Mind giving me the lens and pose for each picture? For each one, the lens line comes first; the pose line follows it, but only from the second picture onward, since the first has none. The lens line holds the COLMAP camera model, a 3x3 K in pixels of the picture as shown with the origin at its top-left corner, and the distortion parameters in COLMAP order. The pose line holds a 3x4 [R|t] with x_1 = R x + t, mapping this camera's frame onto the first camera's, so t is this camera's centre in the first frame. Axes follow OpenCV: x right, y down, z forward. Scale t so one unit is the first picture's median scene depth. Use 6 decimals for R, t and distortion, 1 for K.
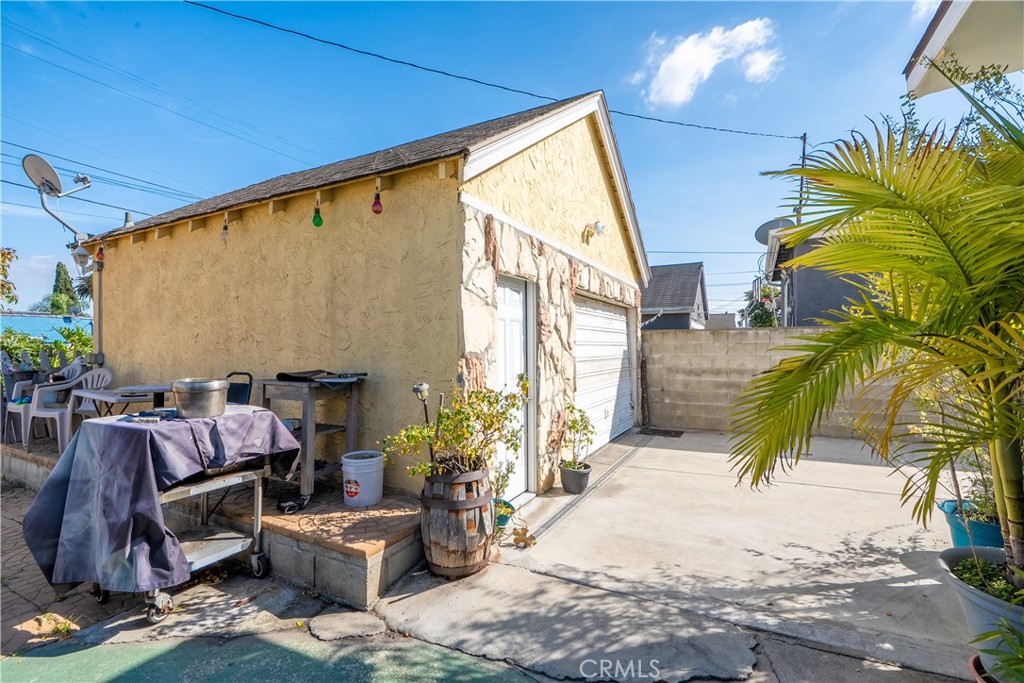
lens RADIAL K [[464.6, 0, 512.0], [0, 464.6, 341.5], [0, 0, 1]] dist [-0.004154, -0.000218]
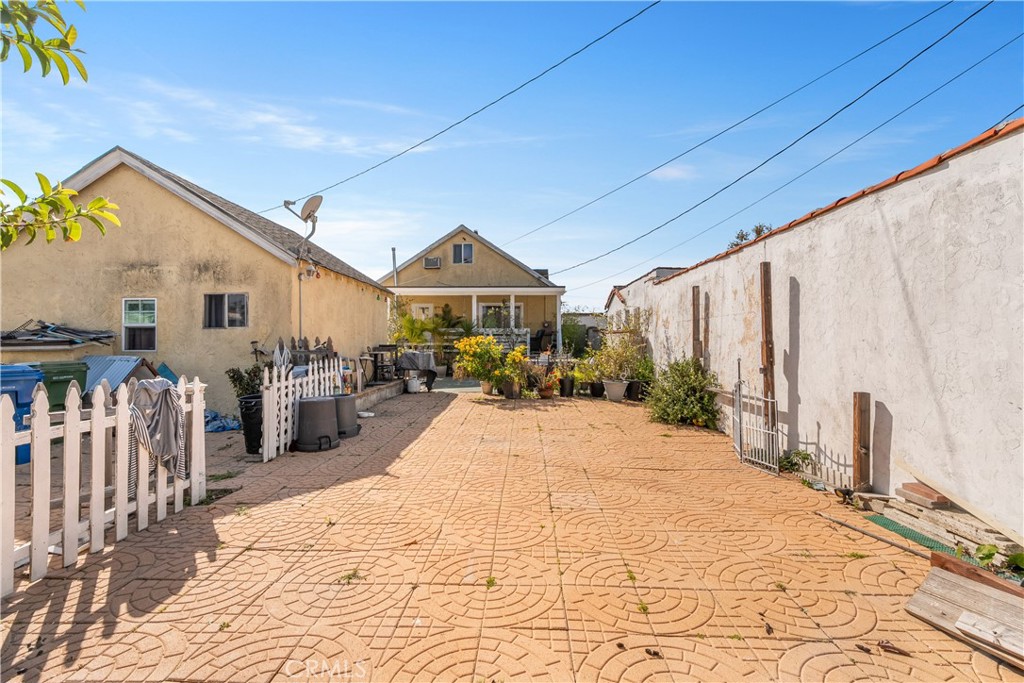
lens RADIAL K [[456.7, 0, 512.0], [0, 456.7, 341.5], [0, 0, 1]] dist [-0.009909, 0.003304]
pose [[-0.432409, 0.010583, 0.901615, -4.346933], [-0.002978, 0.999909, -0.013165, 0.088950], [-0.901673, -0.008378, -0.432338, 1.753438]]
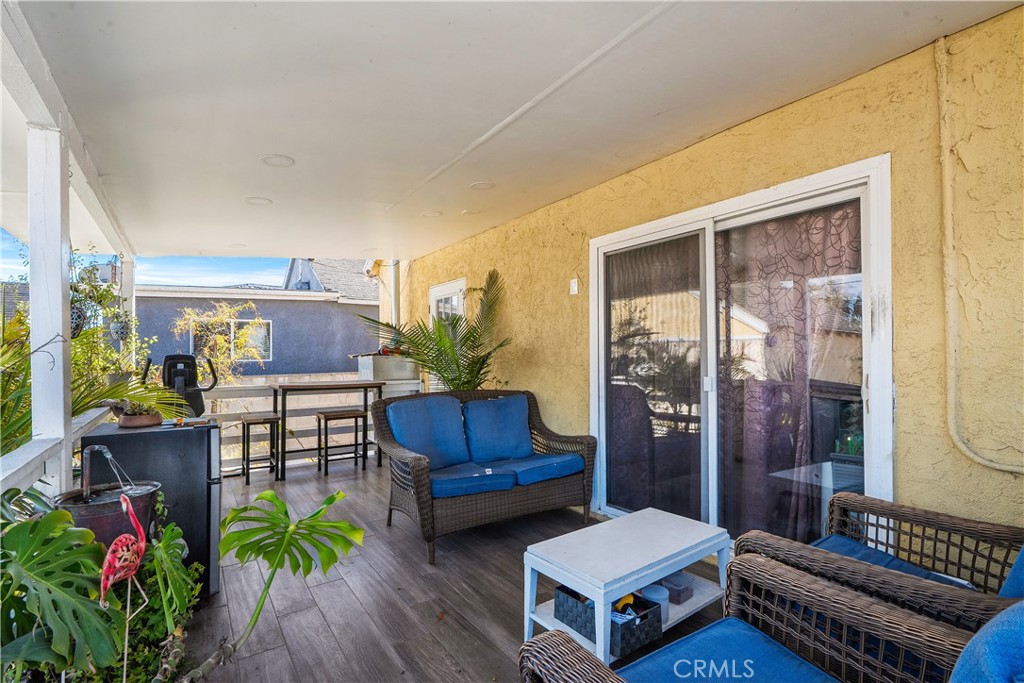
lens RADIAL K [[464.6, 0, 512.0], [0, 464.6, 341.5], [0, 0, 1]] dist [-0.004154, -0.000218]
pose [[0.457249, 0.023076, 0.889039, 0.258738], [-0.003039, 0.999698, -0.024385, -0.229453], [-0.889334, 0.008449, 0.457181, -0.874854]]
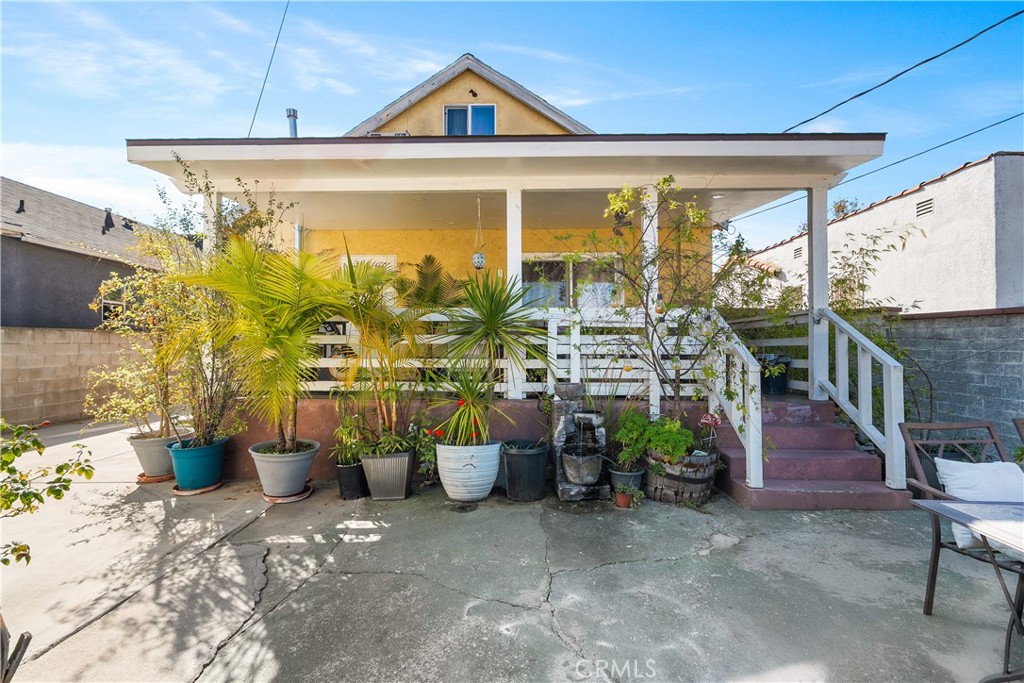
lens RADIAL K [[456.7, 0, 512.0], [0, 456.7, 341.5], [0, 0, 1]] dist [-0.009909, 0.003304]
pose [[-0.444990, 0.011095, 0.895467, -0.841997], [-0.007674, 0.999839, -0.016202, 0.006506], [-0.895502, -0.014082, -0.444834, 0.584994]]
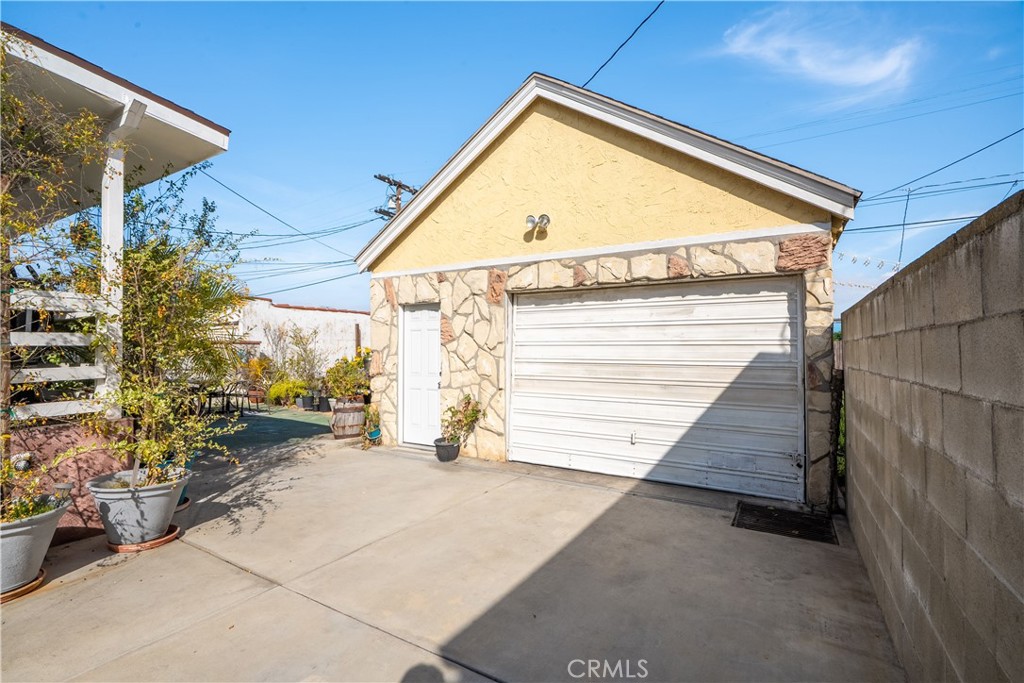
lens RADIAL K [[456.7, 0, 512.0], [0, 456.7, 341.5], [0, 0, 1]] dist [-0.009909, 0.003304]
pose [[-0.047966, -0.002294, -0.998846, 2.061417], [0.014593, 0.999889, -0.002997, 0.001061], [0.998742, -0.014719, -0.047927, 1.836434]]
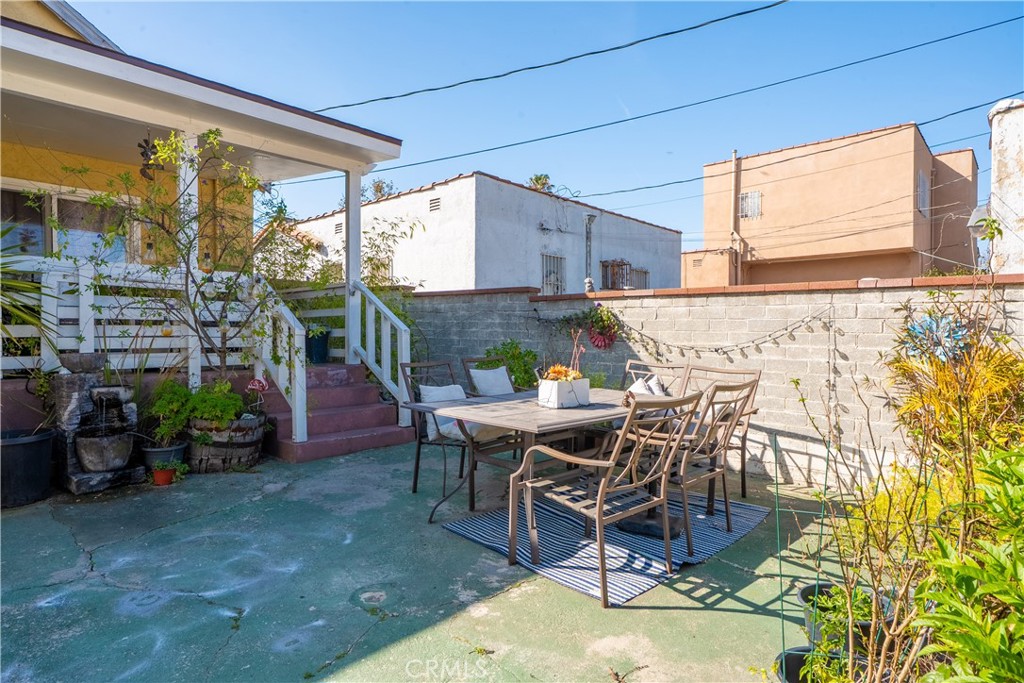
lens RADIAL K [[565.3, 0, 512.0], [0, 565.3, 341.5], [0, 0, 1]] dist [-0.002821, 0.001157]
pose [[-0.968264, -0.004578, 0.249889, -1.027511], [-0.002593, 0.999962, 0.008272, 0.064292], [-0.249918, 0.007361, -0.968239, 0.869155]]
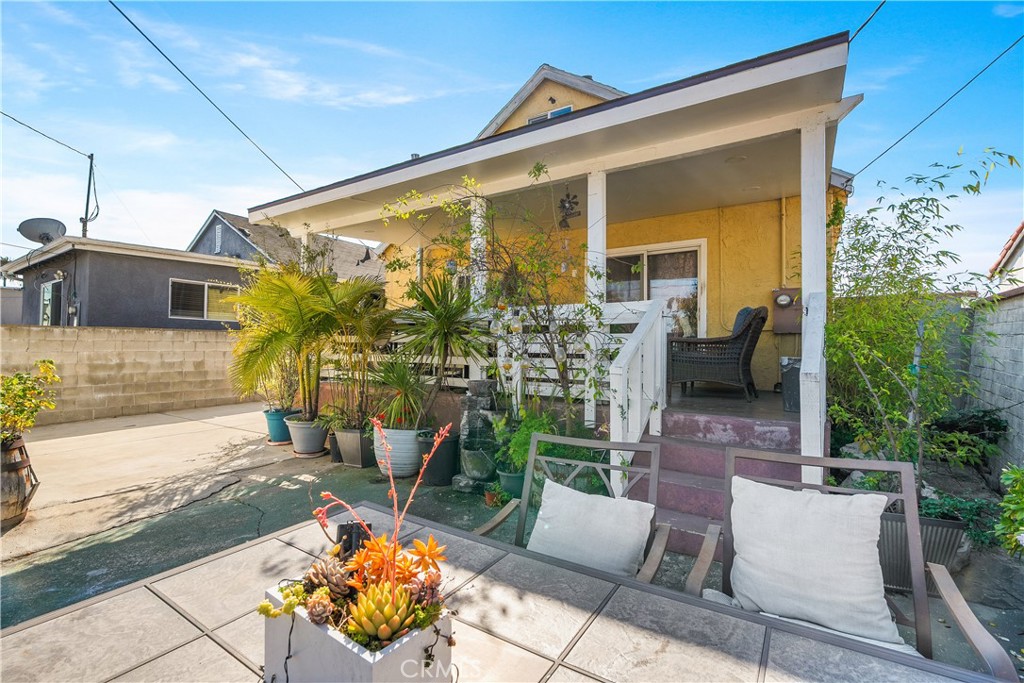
lens RADIAL K [[456.7, 0, 512.0], [0, 456.7, 341.5], [0, 0, 1]] dist [-0.009909, 0.003304]
pose [[0.088996, 0.014593, 0.995925, -1.085238], [-0.017672, 0.999758, -0.013070, 0.004394], [-0.995875, -0.016437, 0.089232, -0.350919]]
